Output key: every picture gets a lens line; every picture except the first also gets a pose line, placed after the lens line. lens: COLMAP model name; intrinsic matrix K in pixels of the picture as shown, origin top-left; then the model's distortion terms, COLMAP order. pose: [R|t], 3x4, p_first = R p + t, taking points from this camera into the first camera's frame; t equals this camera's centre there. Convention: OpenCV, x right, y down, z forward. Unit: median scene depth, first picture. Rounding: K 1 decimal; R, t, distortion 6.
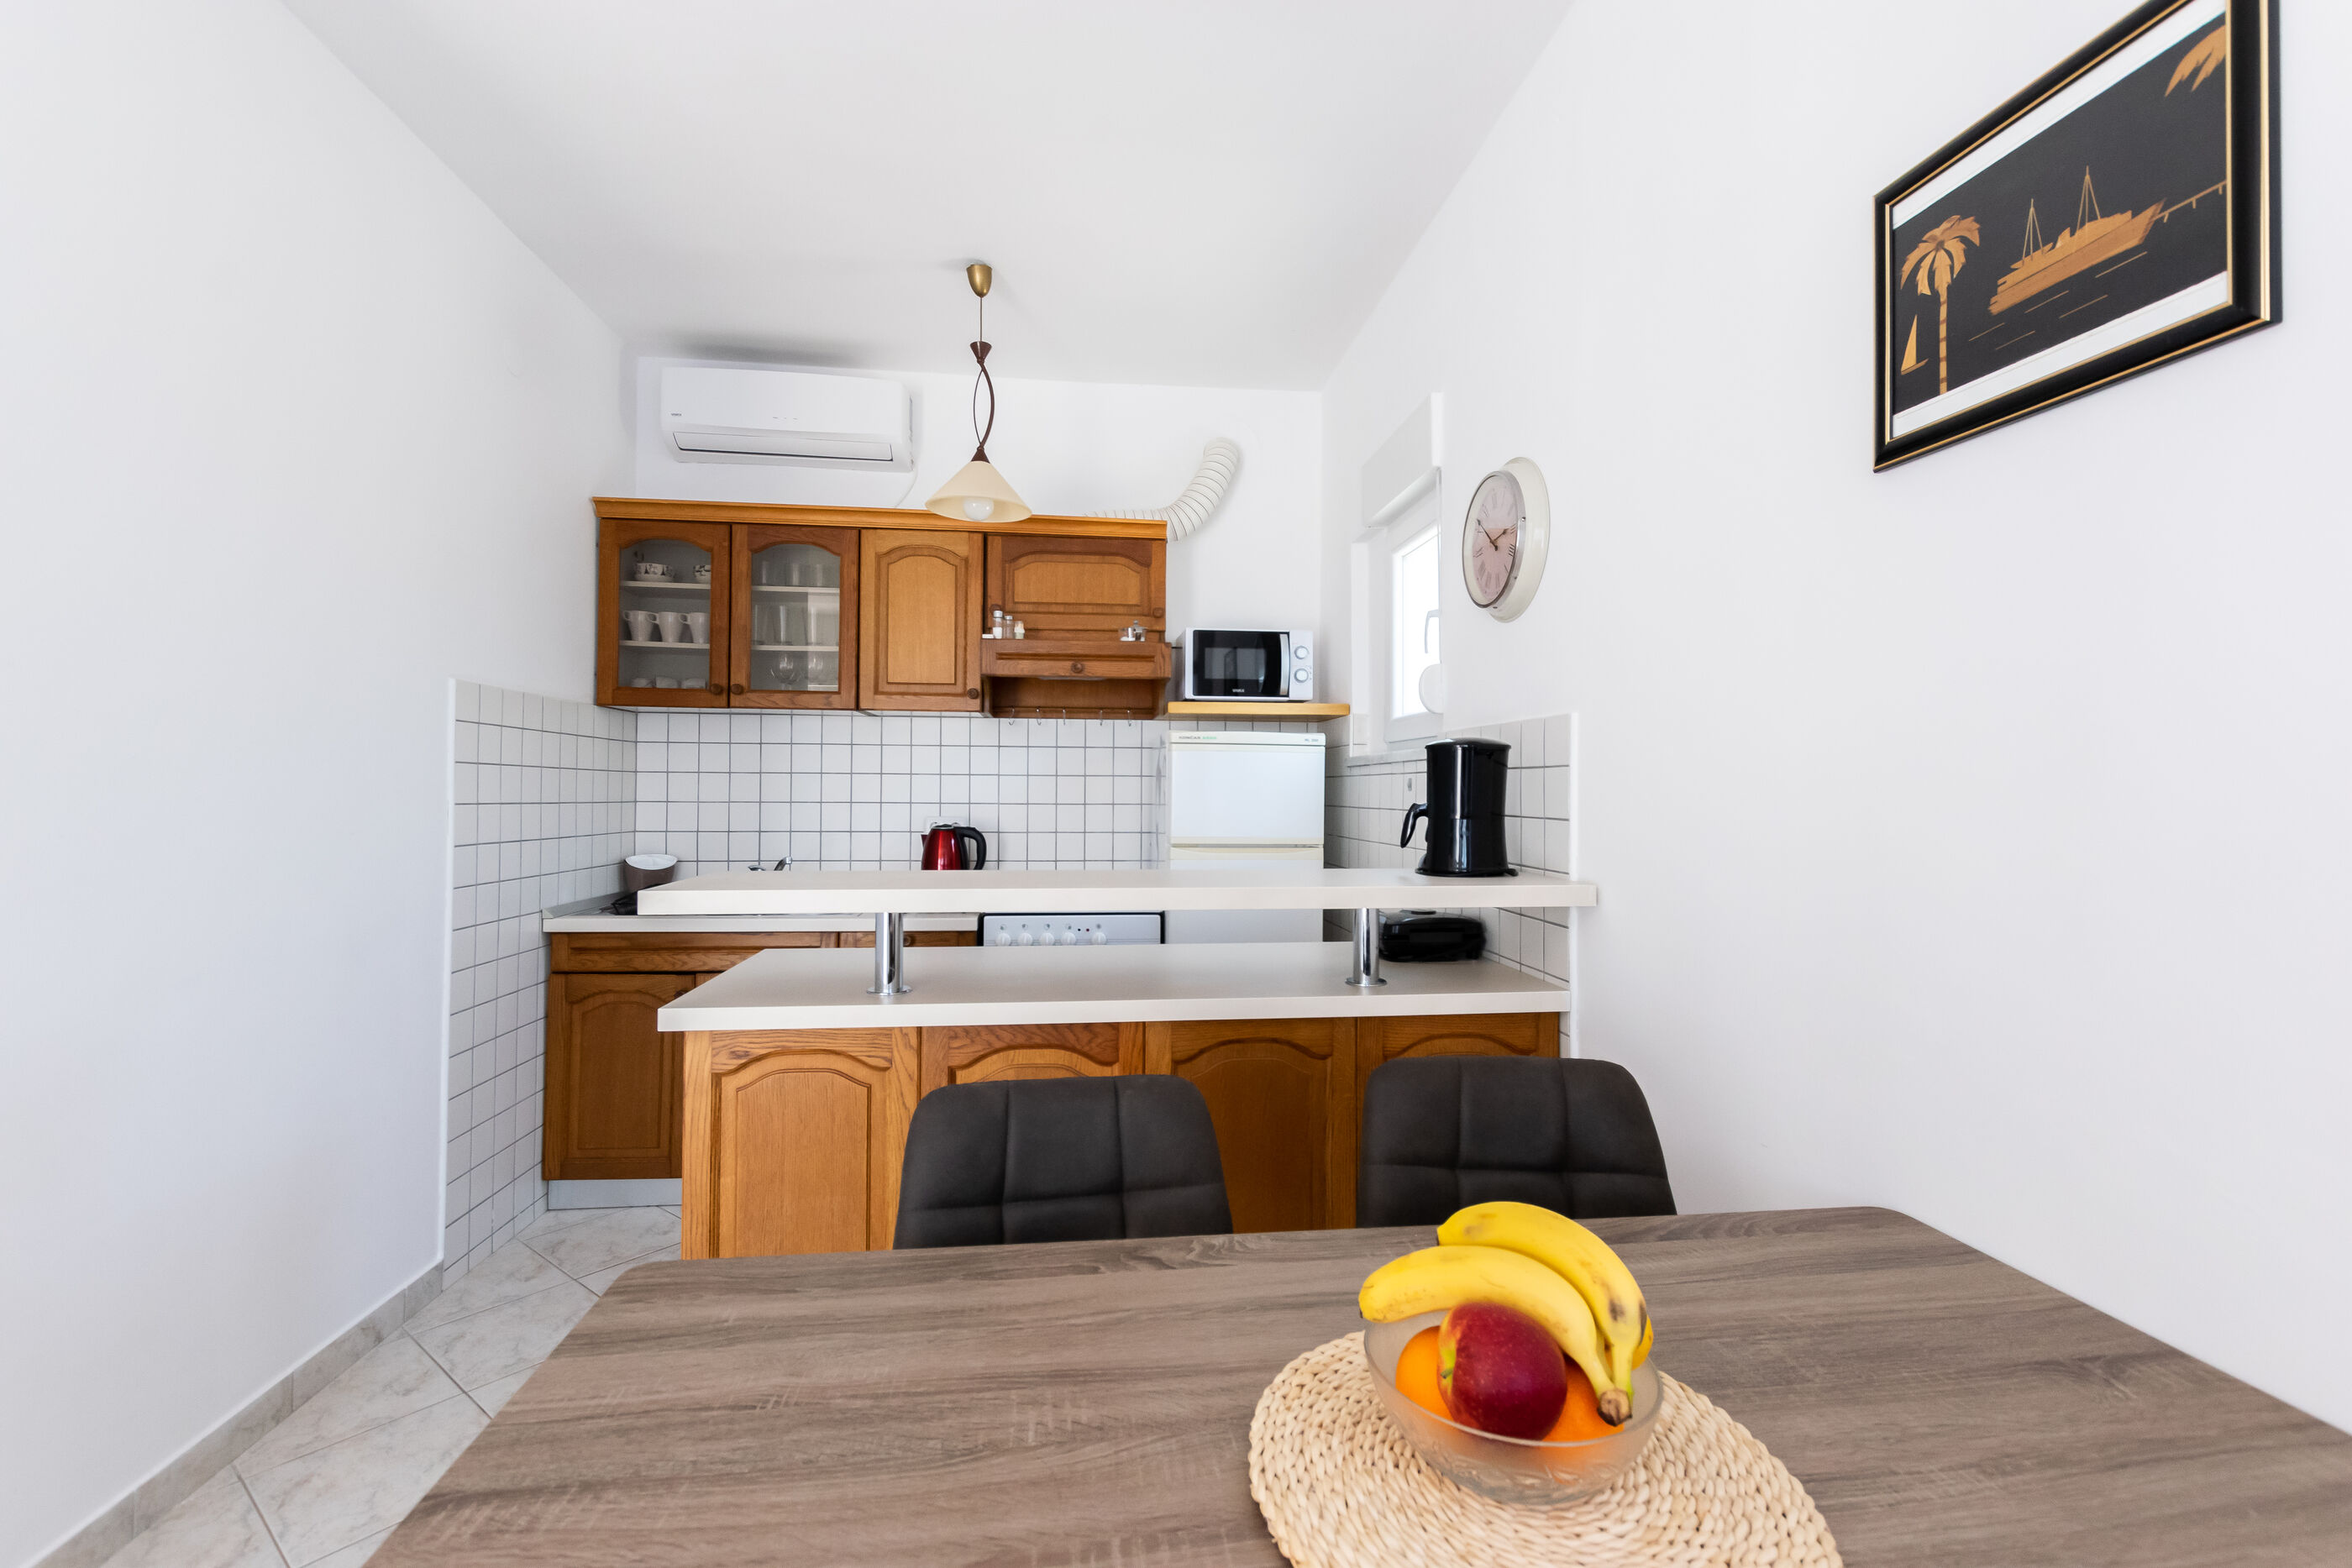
lens RADIAL K [[1014.5, 0, 1173.2], [0, 1014.5, 782.4], [0, 0, 1]] dist [0.004761, -0.000148]
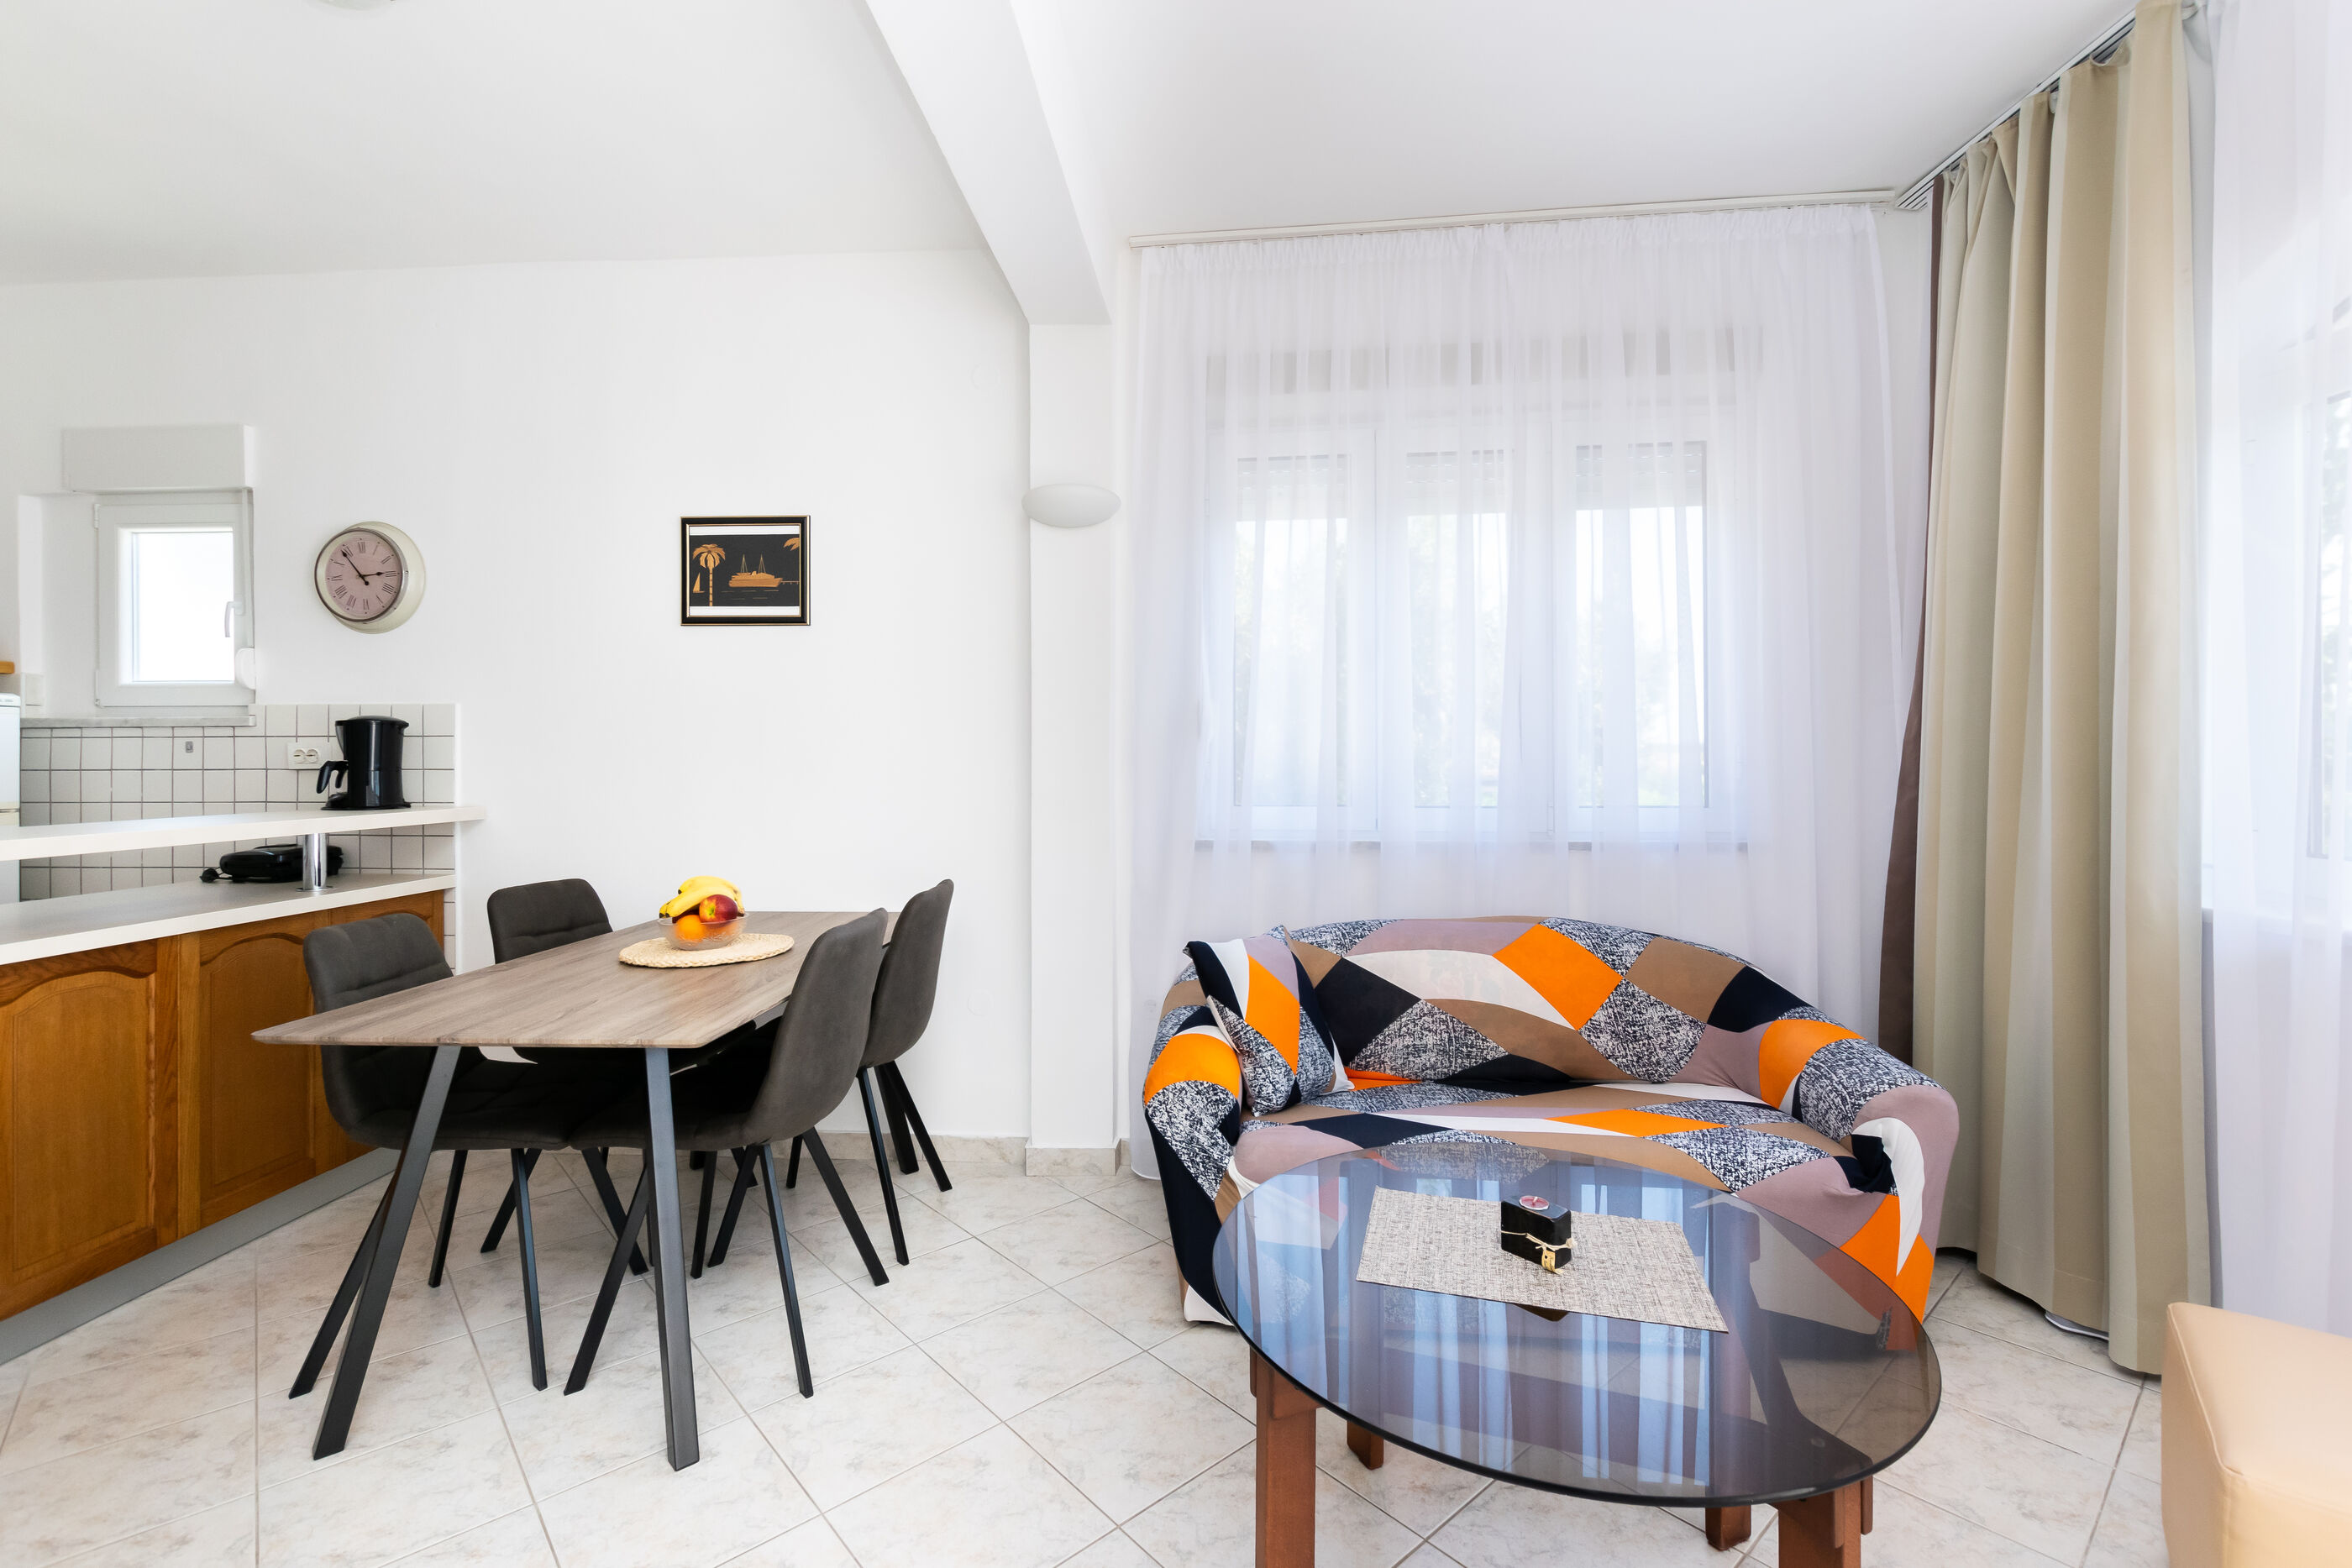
lens RADIAL K [[1026.2, 0, 1170.8], [0, 1026.2, 760.6], [0, 0, 1]] dist [0.004133, 0.000294]
pose [[0.178694, -0.009098, 0.983863, -0.603441], [-0.004013, 0.999942, 0.009976, 0.000759], [-0.983897, -0.005730, 0.178647, -0.248235]]
